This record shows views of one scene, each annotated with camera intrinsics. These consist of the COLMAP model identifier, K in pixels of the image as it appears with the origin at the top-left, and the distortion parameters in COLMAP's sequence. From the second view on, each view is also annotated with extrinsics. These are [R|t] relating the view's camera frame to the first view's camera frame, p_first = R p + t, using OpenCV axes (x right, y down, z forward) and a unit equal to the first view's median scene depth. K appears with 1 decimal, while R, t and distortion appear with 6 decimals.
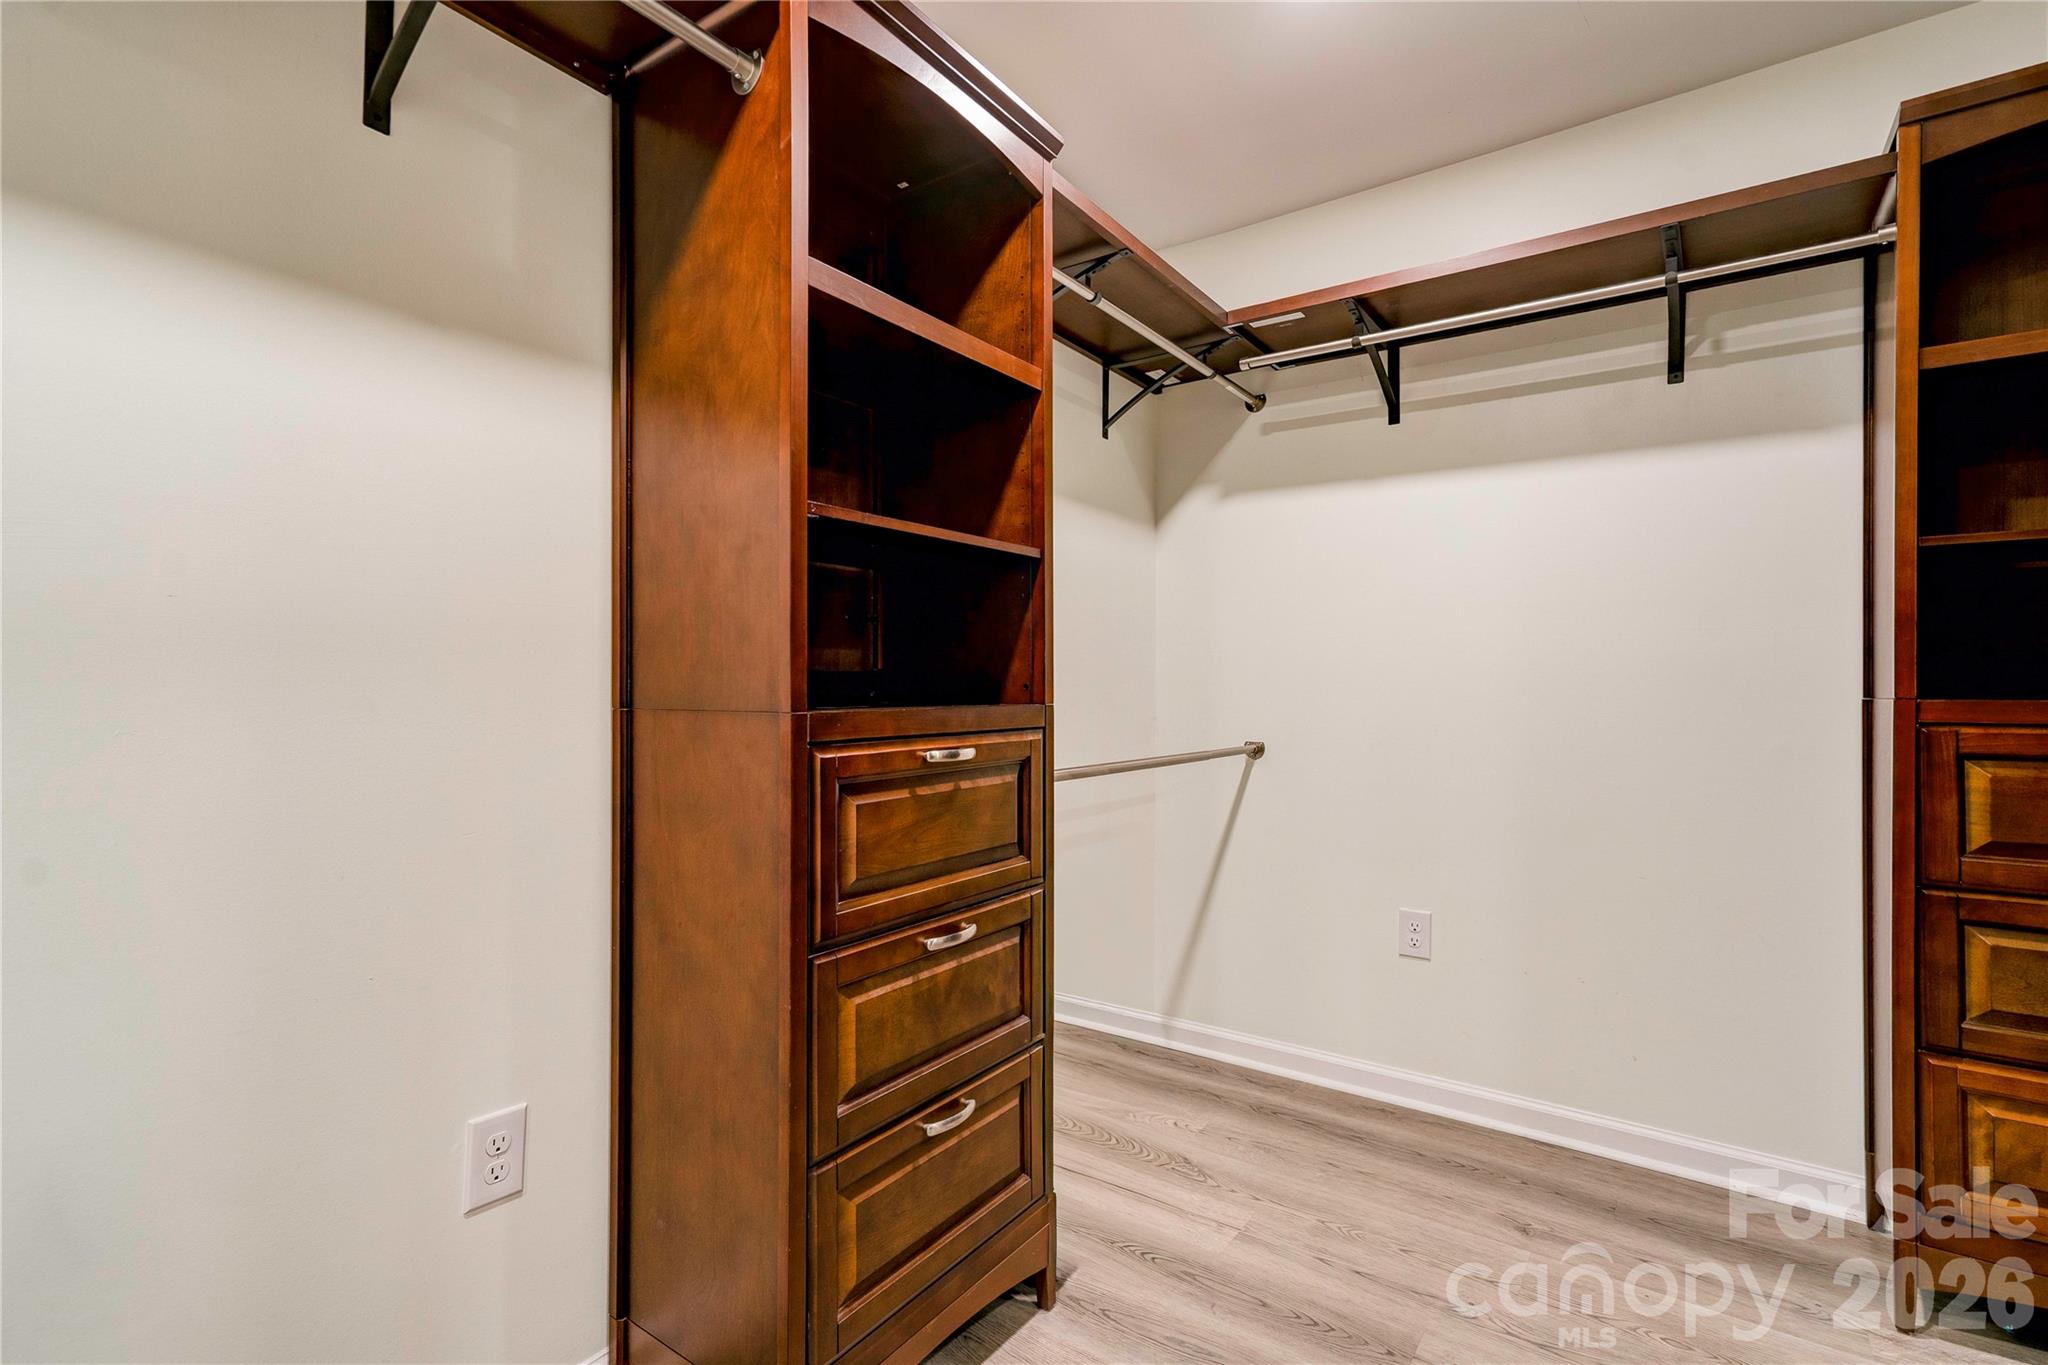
lens RADIAL K [[937.4, 0, 1007.5], [0, 937.4, 677.1], [0, 0, 1]] dist [-0.002117, 0.007426]
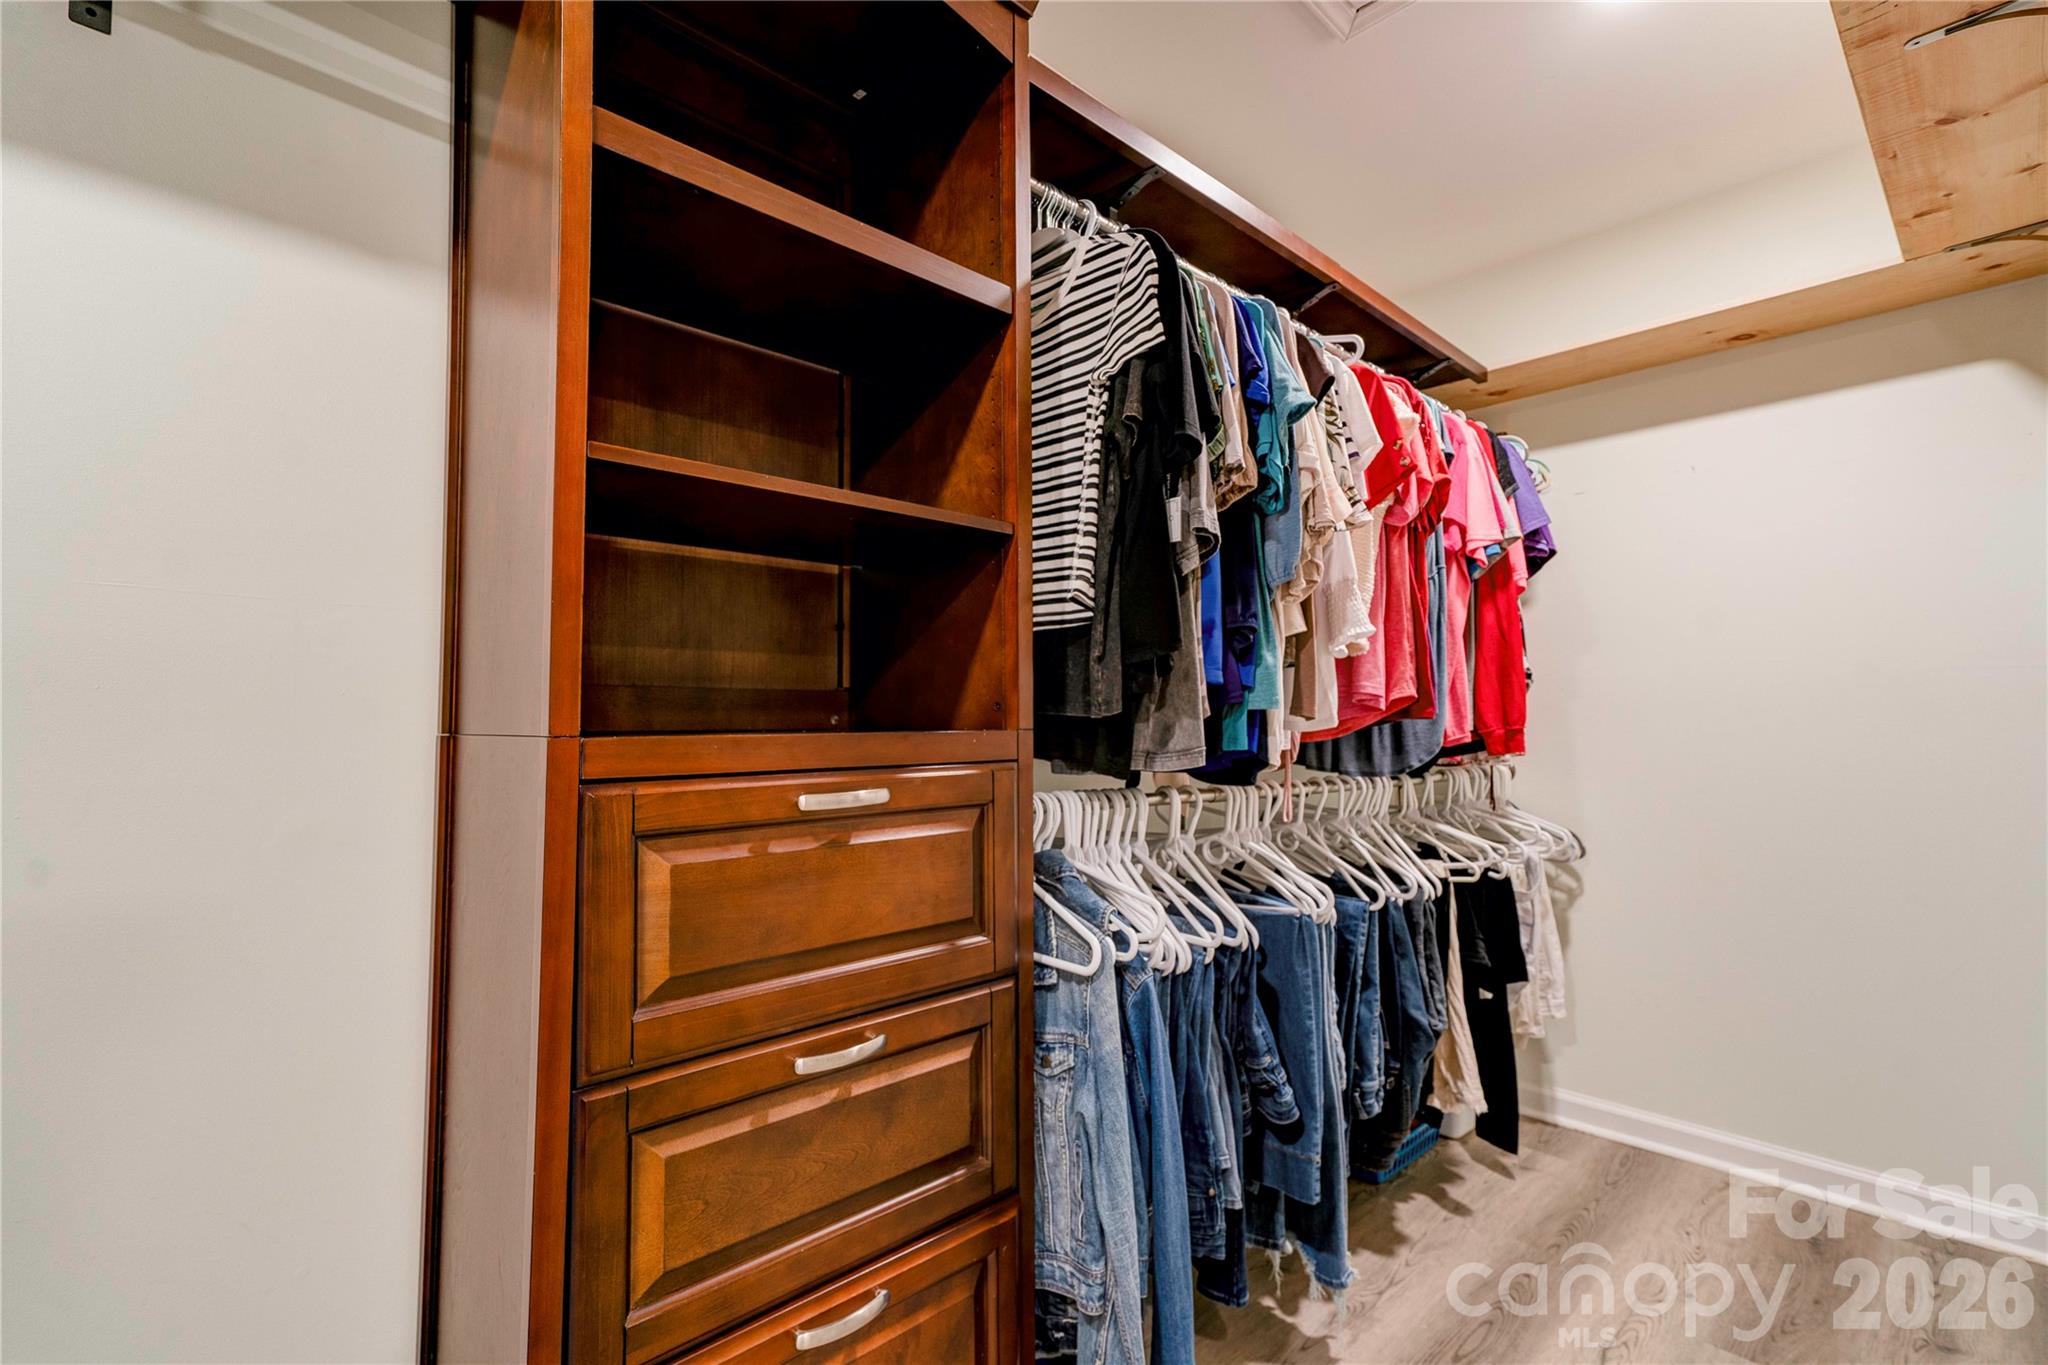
lens RADIAL K [[937.4, 0, 1007.5], [0, 937.4, 677.1], [0, 0, 1]] dist [-0.002117, 0.007426]
pose [[0.175383, 0.031734, 0.983989, 0.454452], [-0.011863, 0.999476, -0.030119, 0.002319], [-0.984429, -0.006390, 0.175667, 0.630001]]
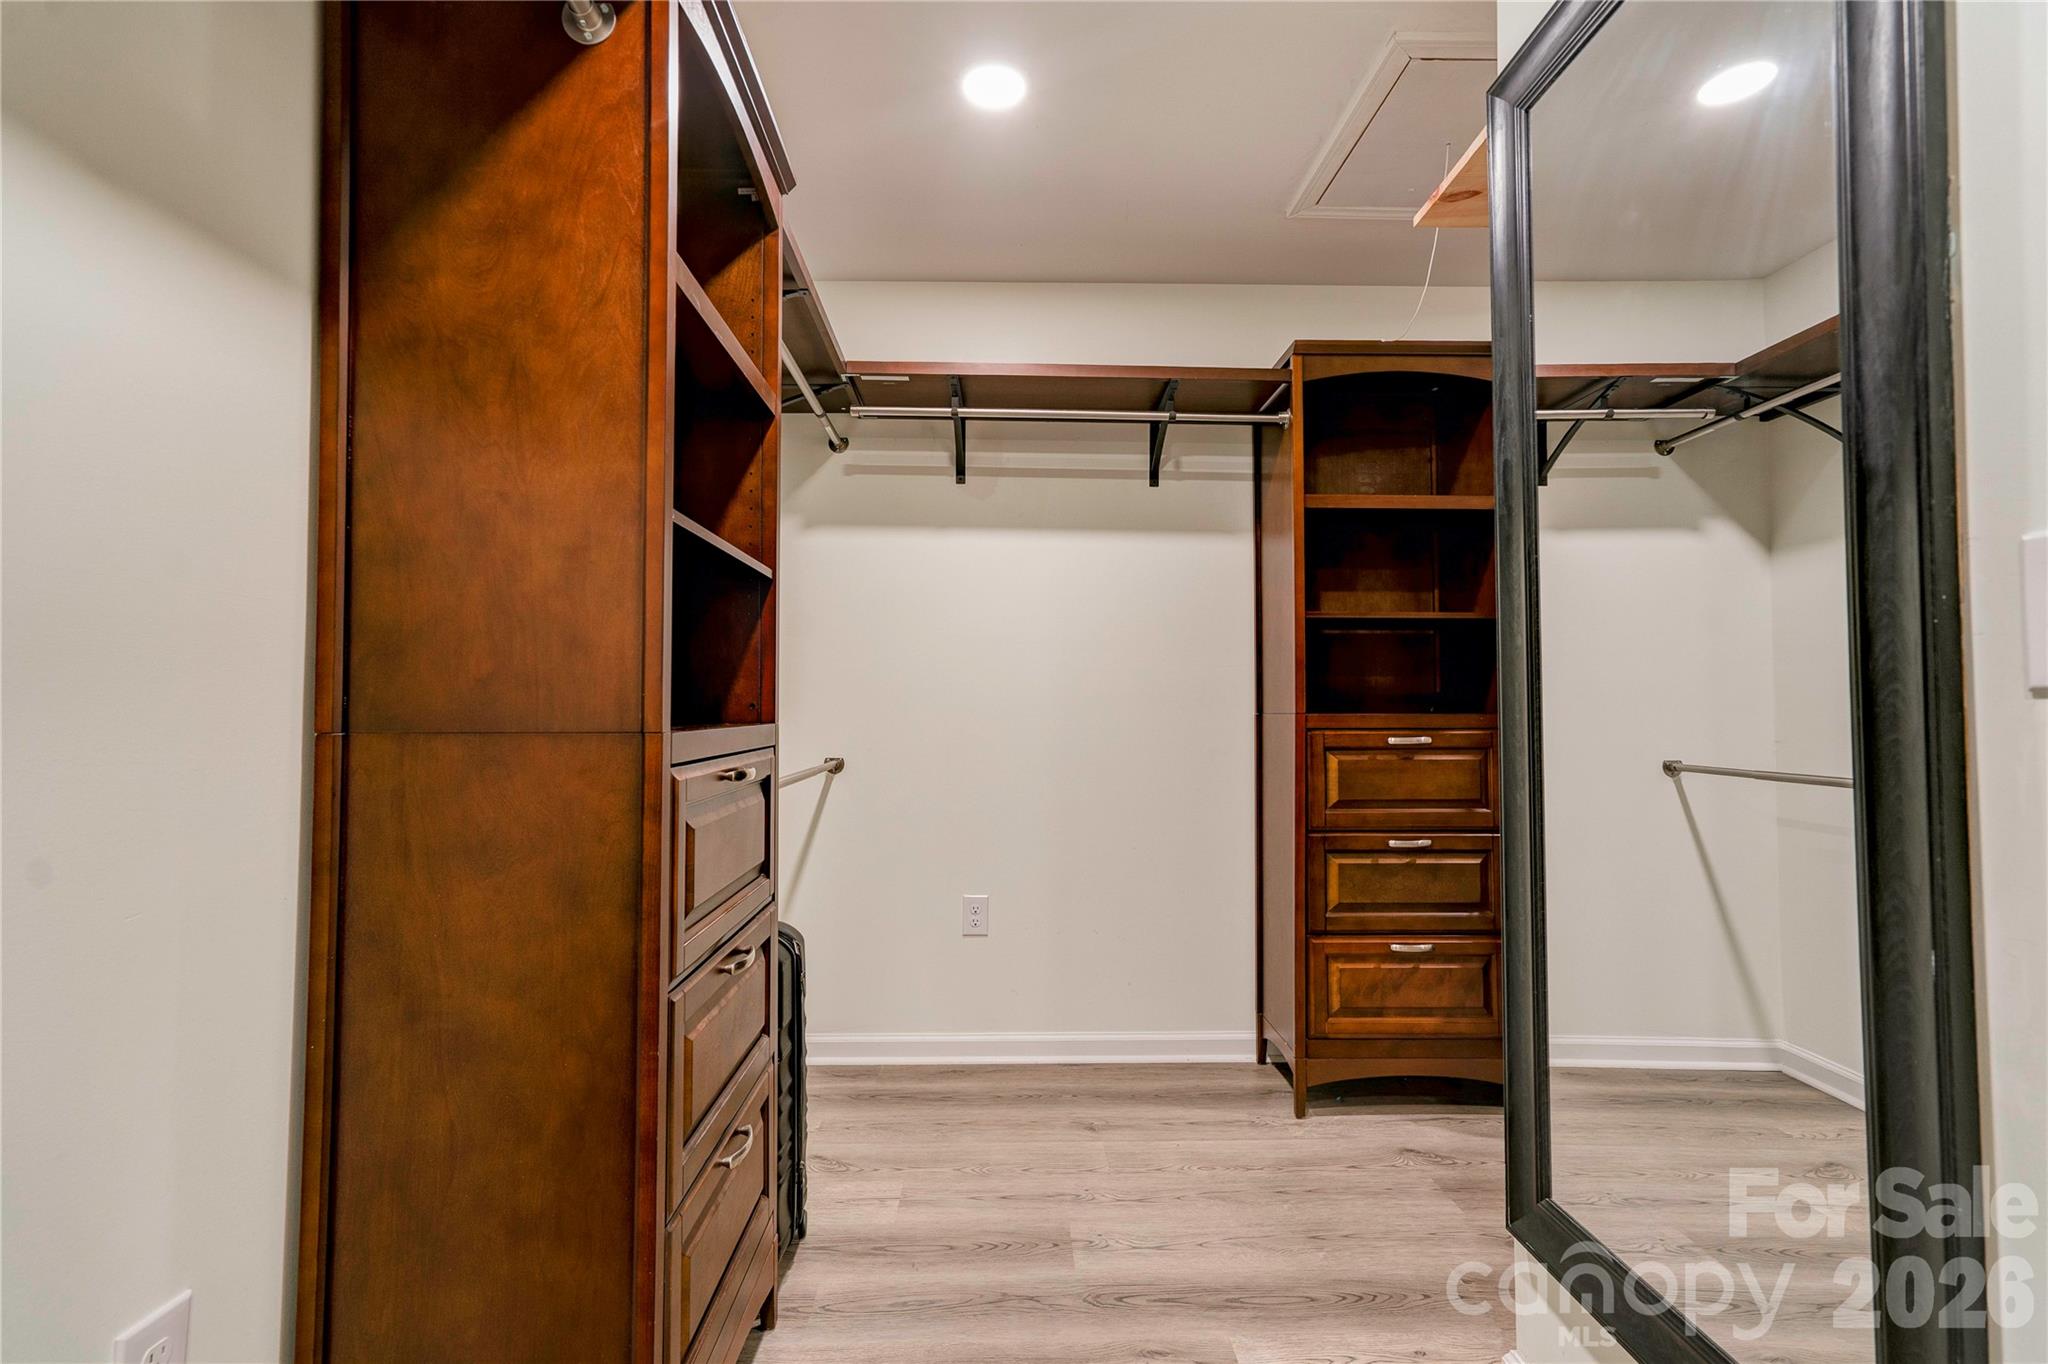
lens RADIAL K [[937.4, 0, 1007.5], [0, 937.4, 676.6], [0, 0, 1]] dist [-0.002117, 0.007426]
pose [[0.798675, 0.019103, 0.601460, -0.367084], [-0.005202, 0.999678, -0.024843, 0.002763], [-0.601741, 0.016713, 0.798517, 0.036885]]
